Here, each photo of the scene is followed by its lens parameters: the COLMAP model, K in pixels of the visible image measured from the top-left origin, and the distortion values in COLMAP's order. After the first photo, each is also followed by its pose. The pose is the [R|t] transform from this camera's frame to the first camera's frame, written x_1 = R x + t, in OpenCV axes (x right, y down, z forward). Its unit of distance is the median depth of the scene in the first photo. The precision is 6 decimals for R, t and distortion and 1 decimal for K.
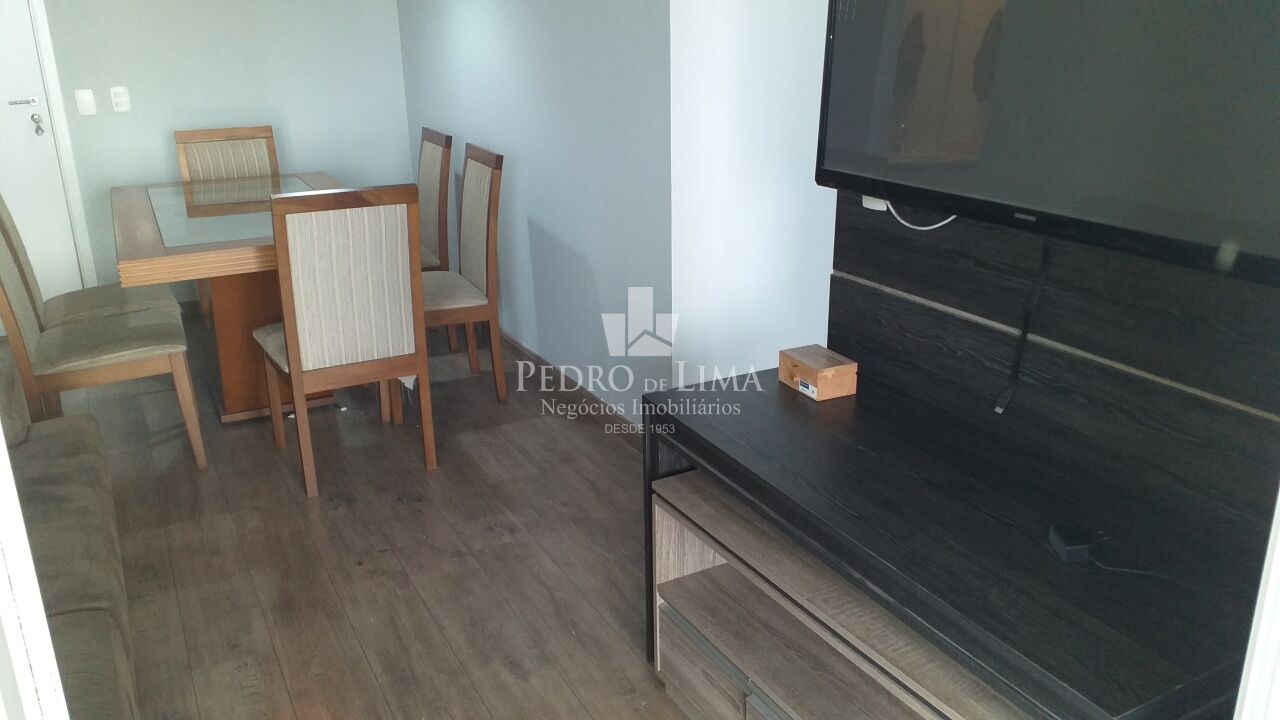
lens RADIAL K [[1015.3, 0, 660.8], [0, 1015.3, 363.5], [0, 0, 1]] dist [0.150136, -0.305021]
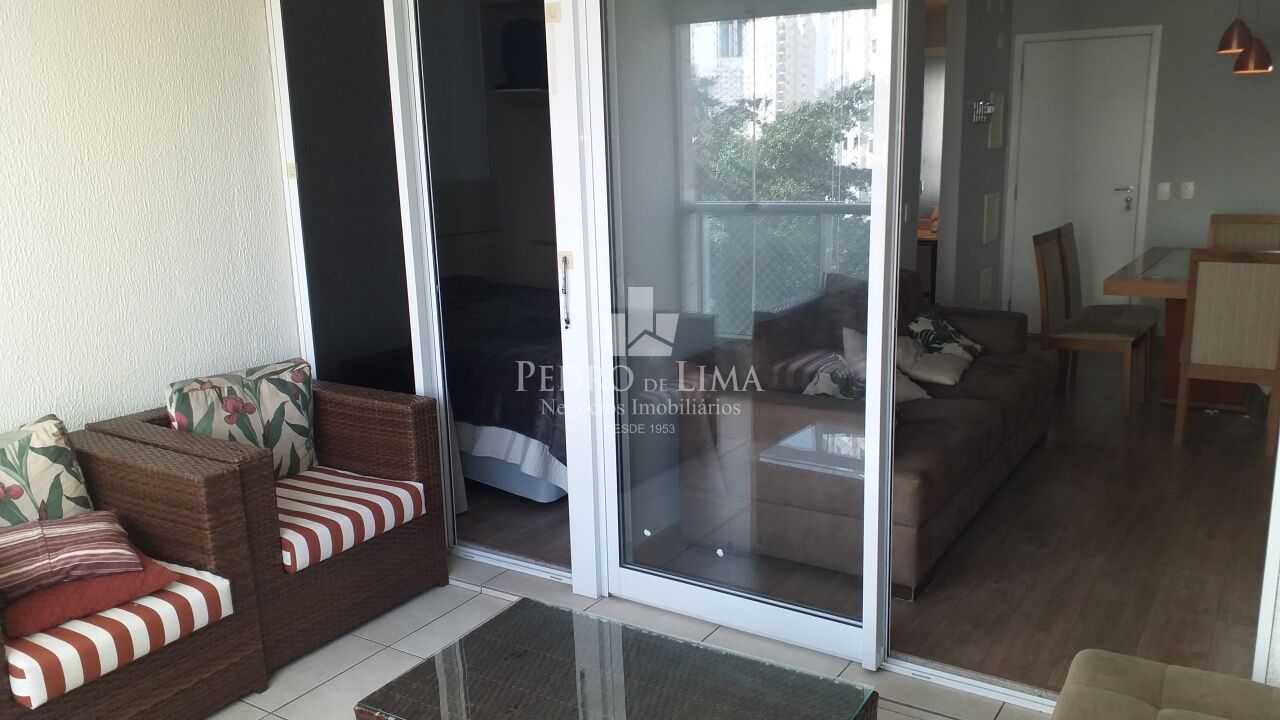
lens RADIAL K [[1015.3, 0, 660.8], [0, 1015.3, 363.5], [0, 0, 1]] dist [0.150136, -0.305021]
pose [[0.498430, 0.185104, -0.846938, 0.622923], [-0.261025, 0.963648, 0.056996, 0.138488], [0.826701, 0.192663, 0.528628, -0.525517]]
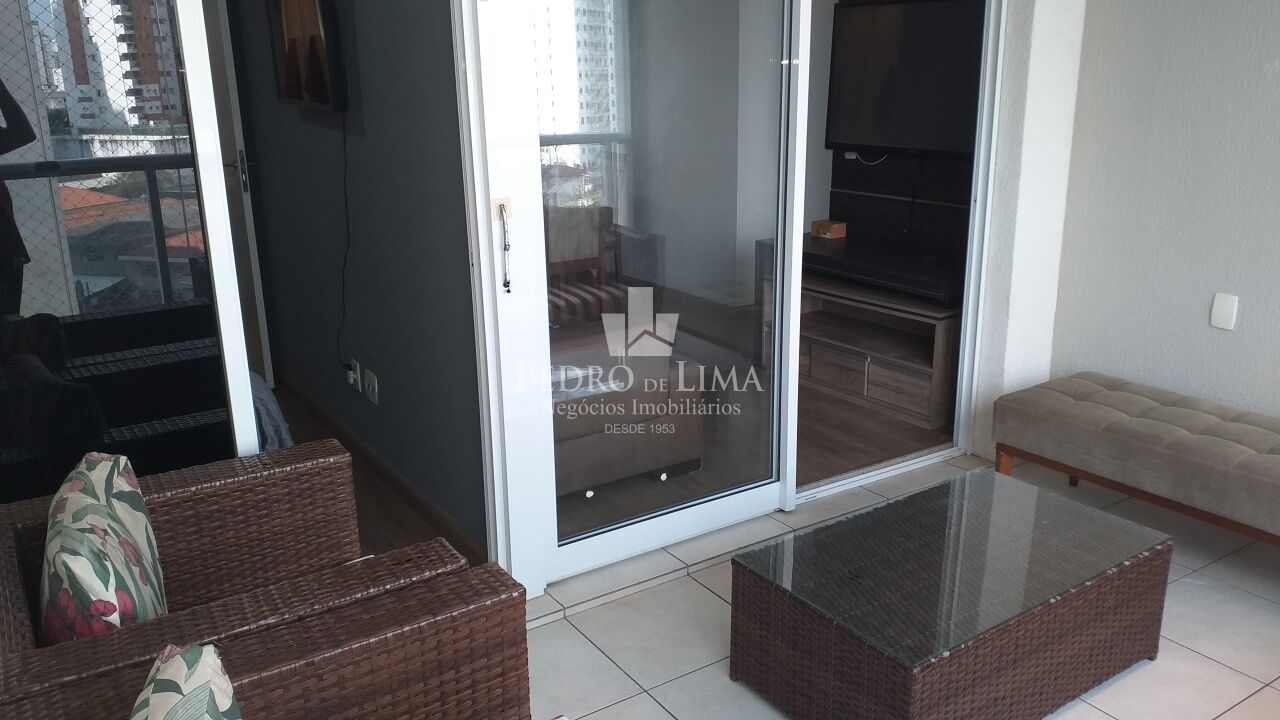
lens RADIAL K [[1015.3, 0, 660.8], [0, 1015.3, 363.5], [0, 0, 1]] dist [0.150136, -0.305021]
pose [[0.993930, -0.032347, 0.105153, -0.370152], [0.036766, 0.998508, -0.040362, 0.303740], [-0.103691, 0.043983, 0.993637, -0.972805]]
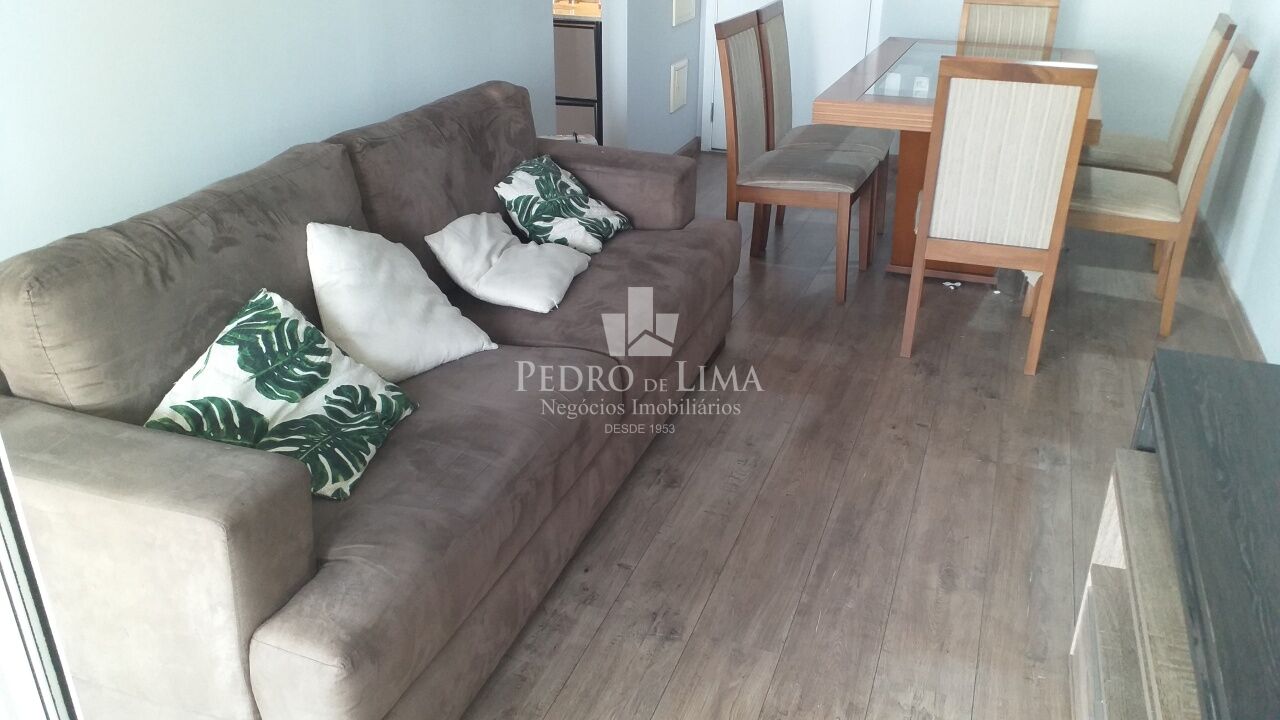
lens RADIAL K [[1015.3, 0, 660.8], [0, 1015.3, 363.5], [0, 0, 1]] dist [0.150136, -0.305021]
pose [[0.674507, 0.337412, -0.656653, 0.199451], [-0.262455, 0.940938, 0.213898, -0.023977], [0.690042, 0.028066, 0.723225, 0.088789]]
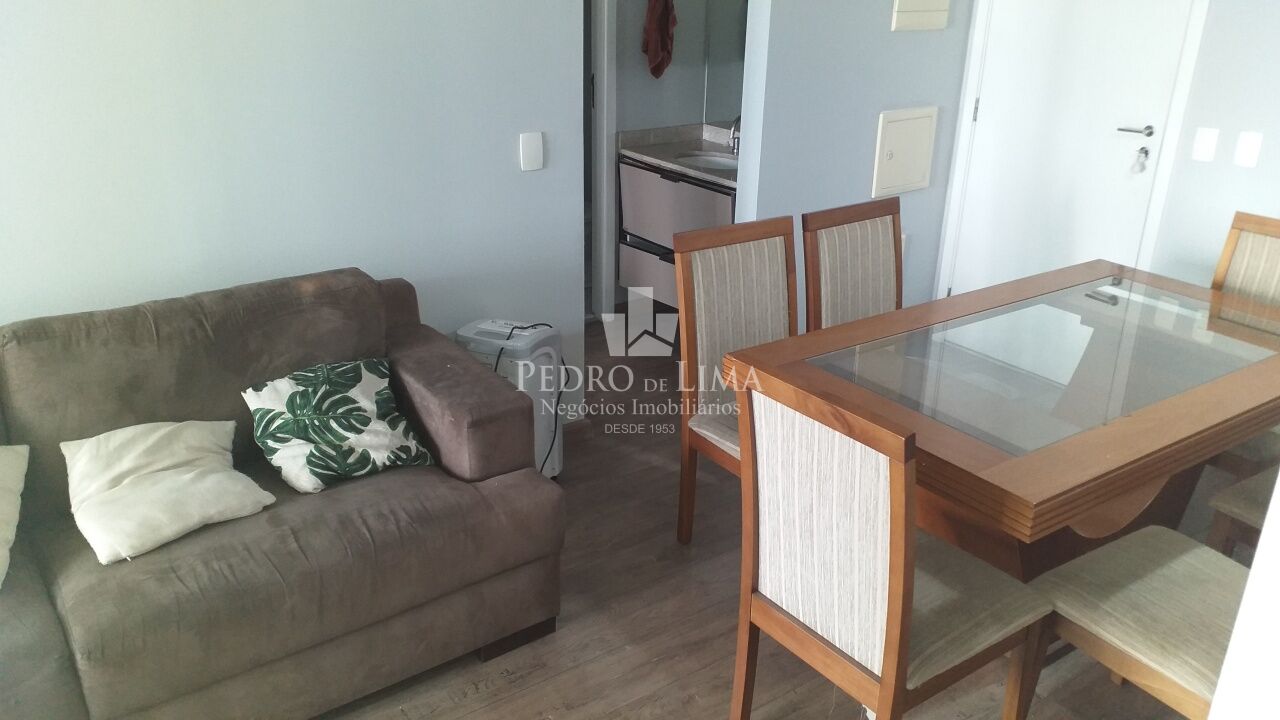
lens RADIAL K [[1032.8, 0, 644.8], [0, 1032.8, 386.6], [0, 0, 1]] dist [-0.005597, -0.004467]
pose [[0.137694, 0.409603, -0.901813, 0.238195], [-0.344110, 0.873554, 0.344227, -0.358600], [0.928778, 0.262925, 0.261232, 0.768028]]
